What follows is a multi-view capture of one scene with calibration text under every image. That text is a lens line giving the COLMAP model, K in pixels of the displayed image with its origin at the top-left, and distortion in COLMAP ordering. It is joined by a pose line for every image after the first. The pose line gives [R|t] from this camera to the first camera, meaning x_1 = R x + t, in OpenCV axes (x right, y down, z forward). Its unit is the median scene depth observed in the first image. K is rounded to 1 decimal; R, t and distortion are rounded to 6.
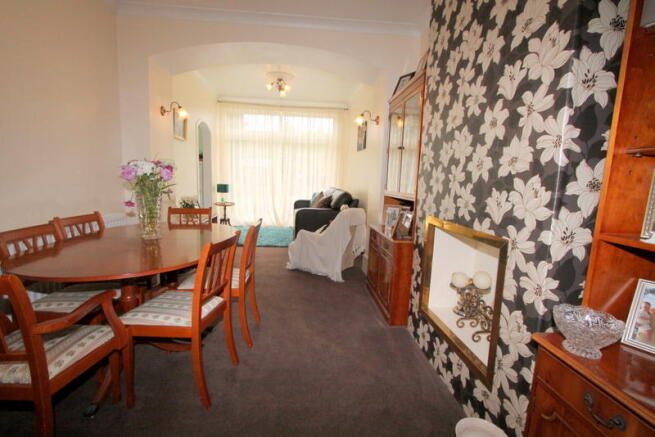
lens RADIAL K [[313.5, 0, 326.7], [0, 313.5, 229.2], [0, 0, 1]] dist [-0.000571, 0.000132]
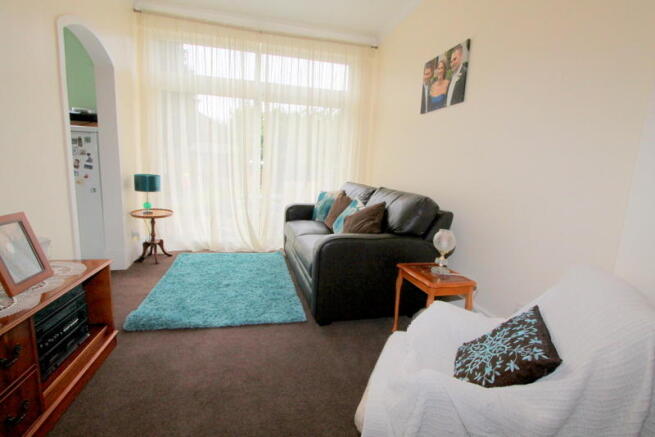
lens RADIAL K [[309.8, 0, 327.5], [0, 309.8, 218.5], [0, 0, 1]] dist [-0.002678, 0.000649]
pose [[0.991196, -0.010482, 0.131988, -0.106892], [0.009933, 0.999939, 0.004811, -0.073030], [-0.132030, -0.003458, 0.991240, 0.462749]]
